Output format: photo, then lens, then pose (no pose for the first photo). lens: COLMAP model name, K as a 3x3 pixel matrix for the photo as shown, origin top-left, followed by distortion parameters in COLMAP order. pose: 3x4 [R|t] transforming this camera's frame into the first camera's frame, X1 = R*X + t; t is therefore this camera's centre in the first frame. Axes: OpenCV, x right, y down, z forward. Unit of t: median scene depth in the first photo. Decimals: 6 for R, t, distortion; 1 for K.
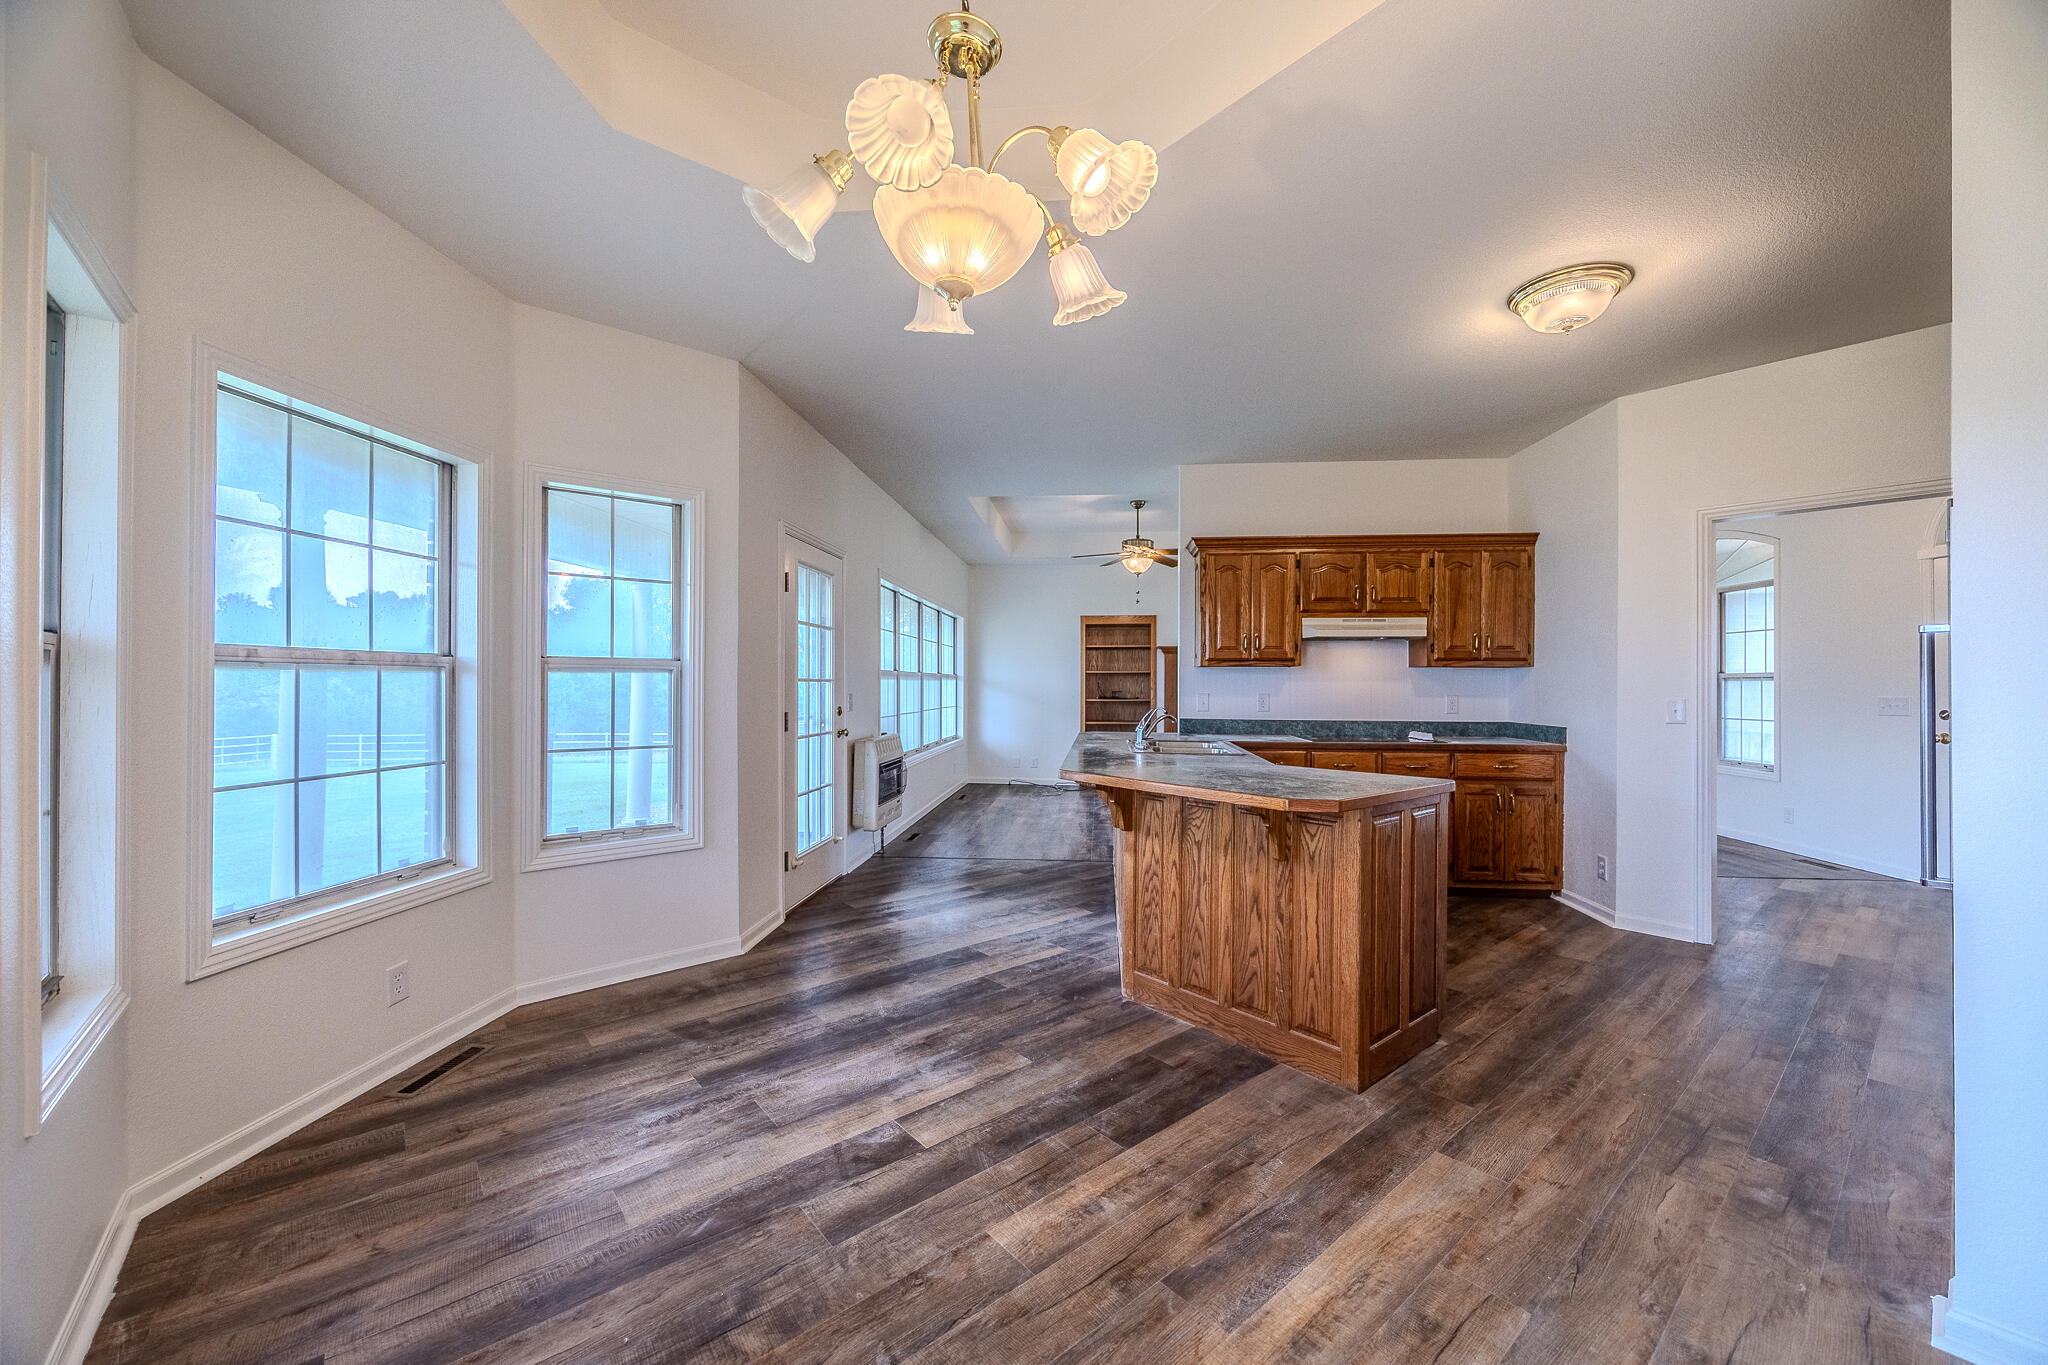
lens RADIAL K [[781.4, 0, 1029.1], [0, 781.4, 683.7], [0, 0, 1]] dist [-0.000249, -0.000032]
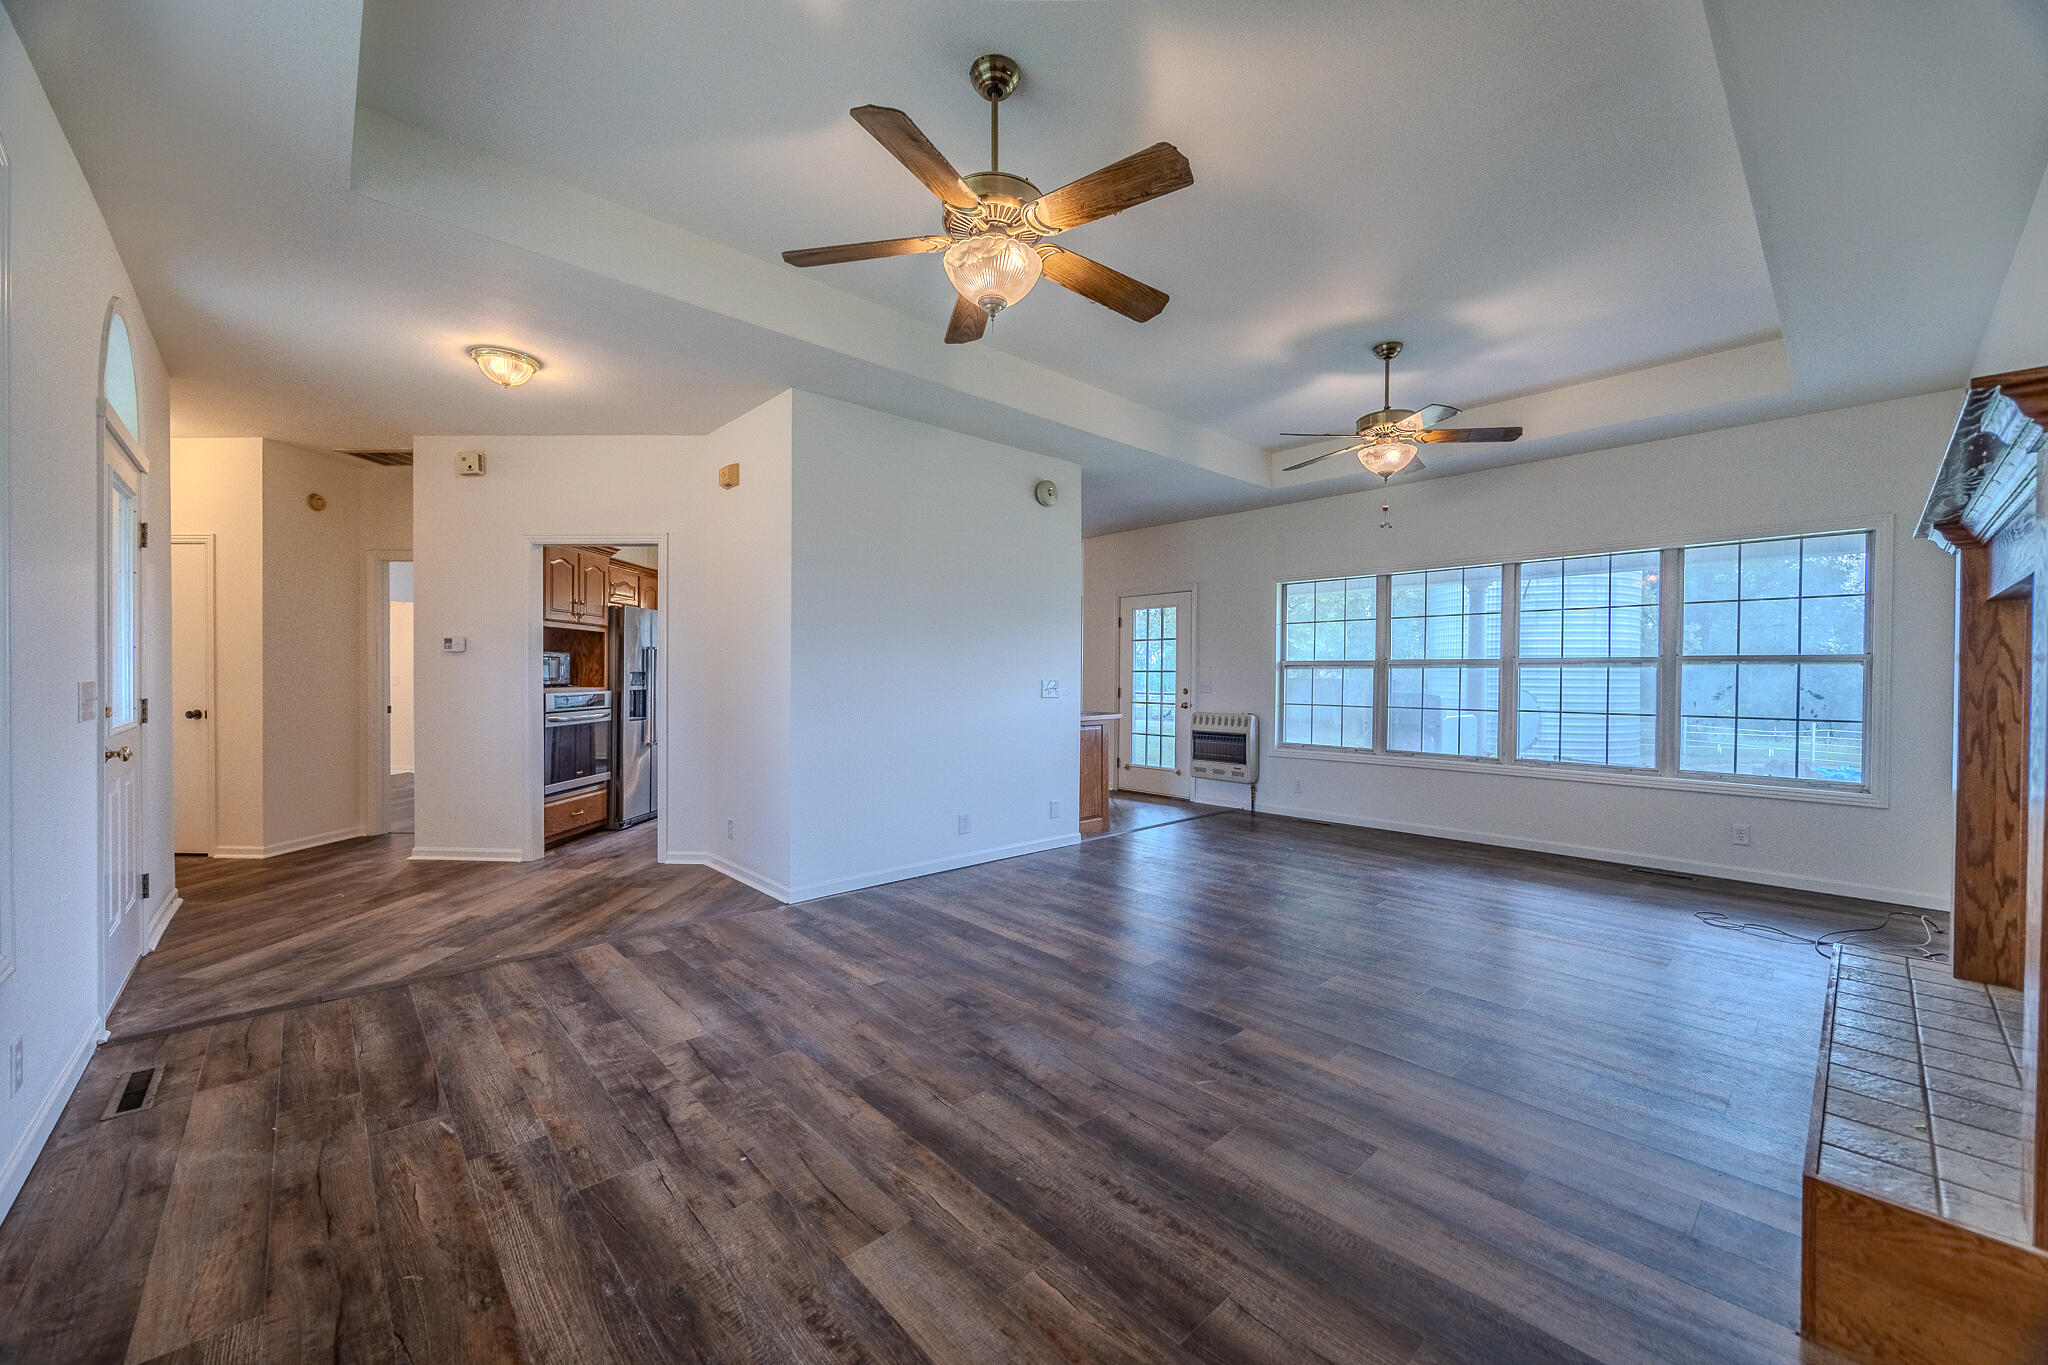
lens RADIAL K [[764.9, 0, 1024.0], [0, 764.9, 682.5], [0, 0, 1]] dist [-0.001462, -0.000082]
pose [[-0.674779, -0.000601, -0.738019, 1.119790], [-0.008137, 0.999945, 0.006625, 0.012214], [0.737975, 0.010476, -0.674747, 1.824567]]
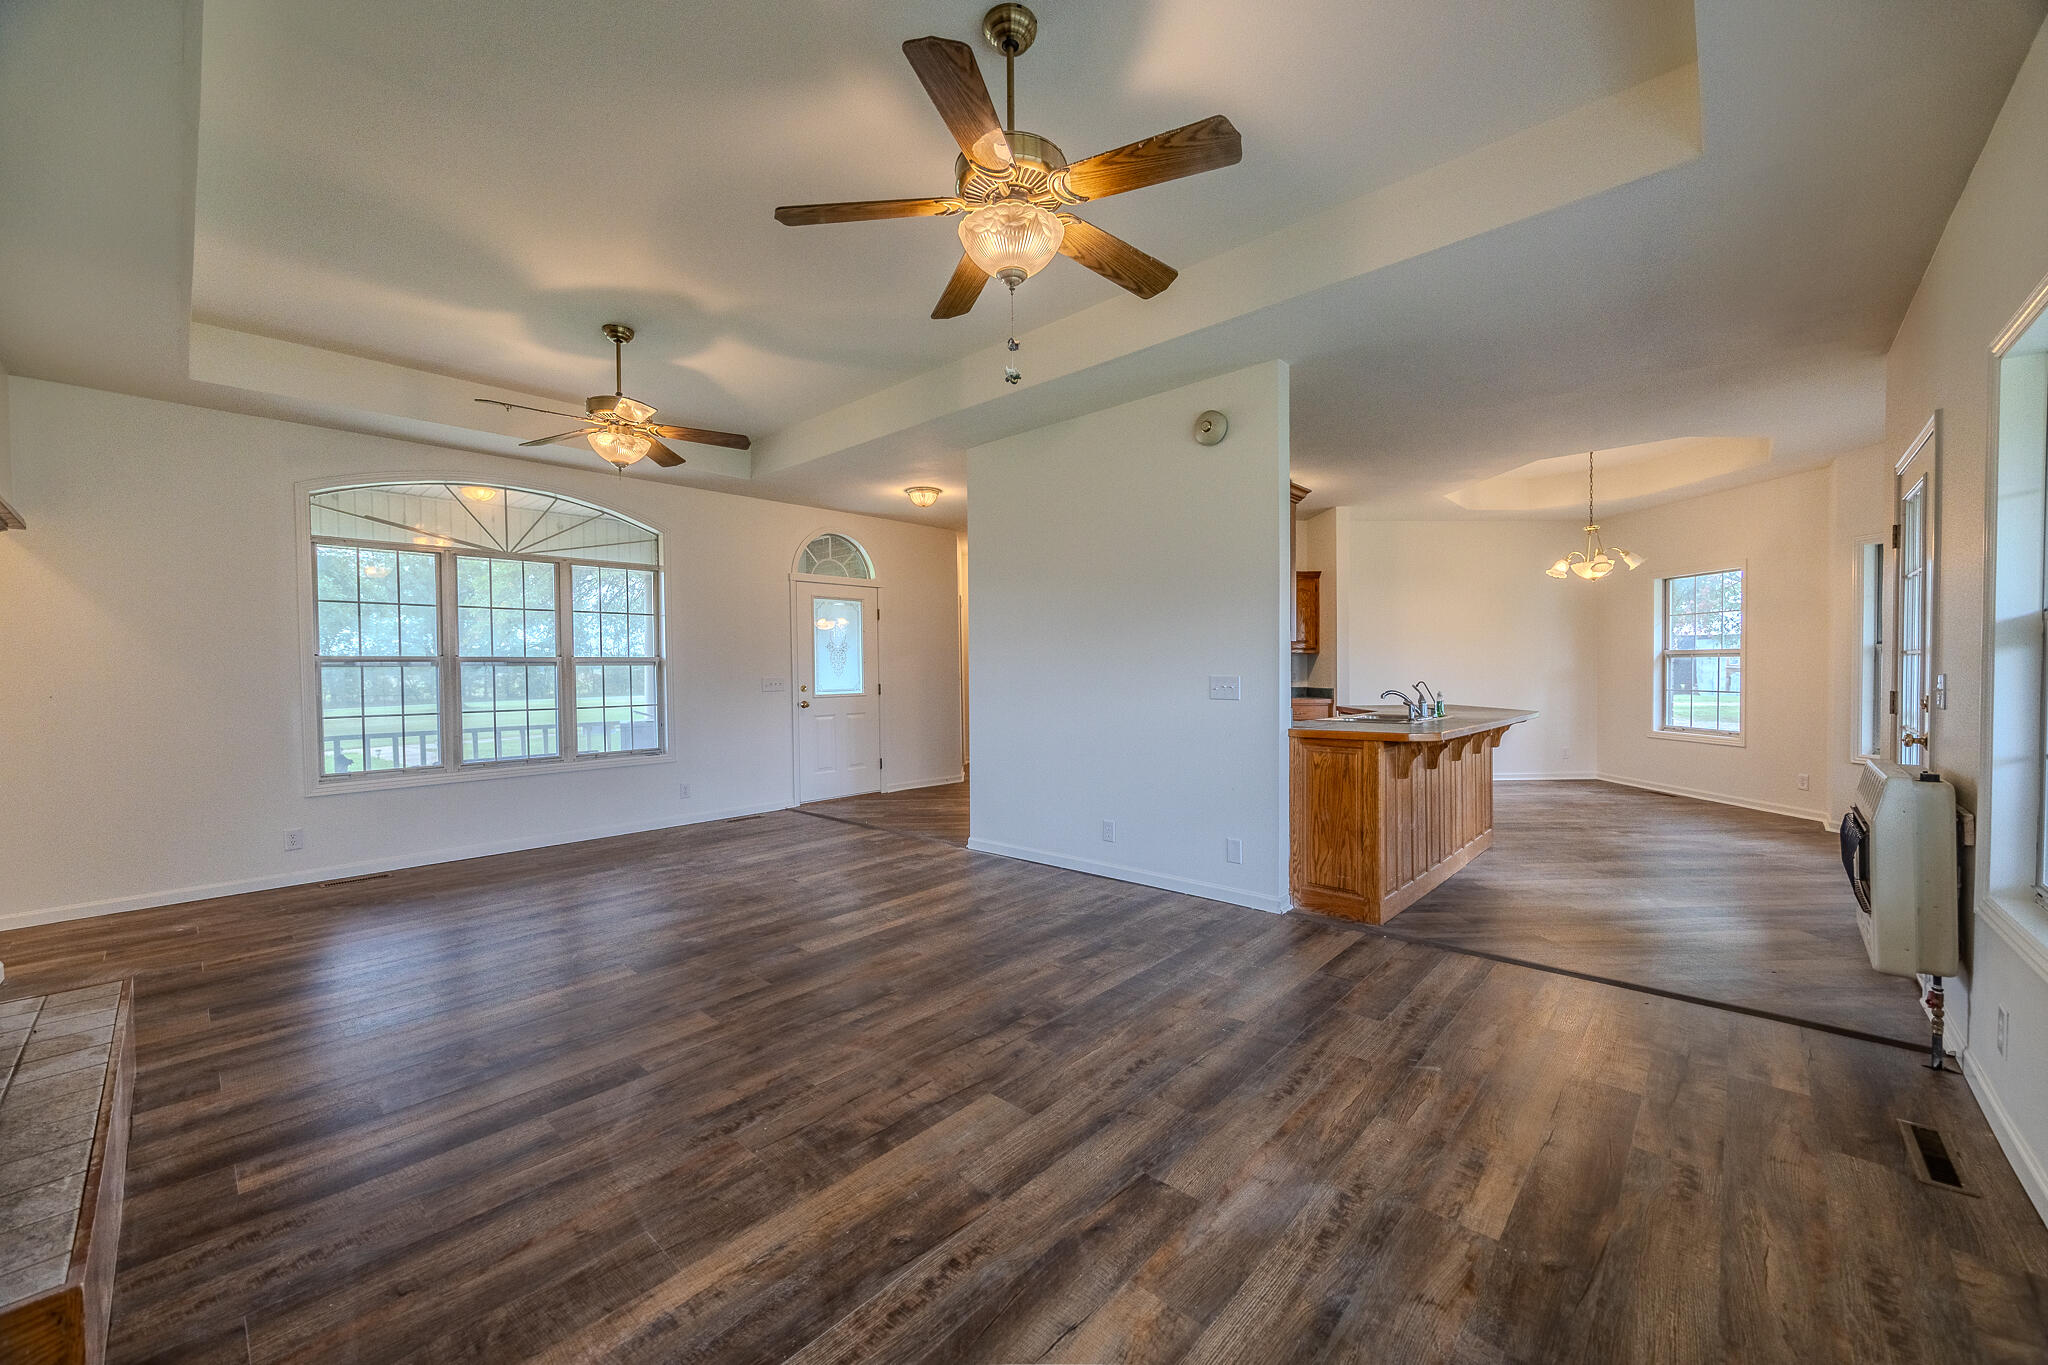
lens RADIAL K [[781.4, 0, 1029.1], [0, 781.4, 683.7], [0, 0, 1]] dist [-0.000249, -0.000032]
pose [[-0.793568, -0.007563, 0.608435, -0.063247], [0.007524, 0.999724, 0.022240, 0.004263], [-0.608436, 0.022227, -0.793292, 1.894656]]
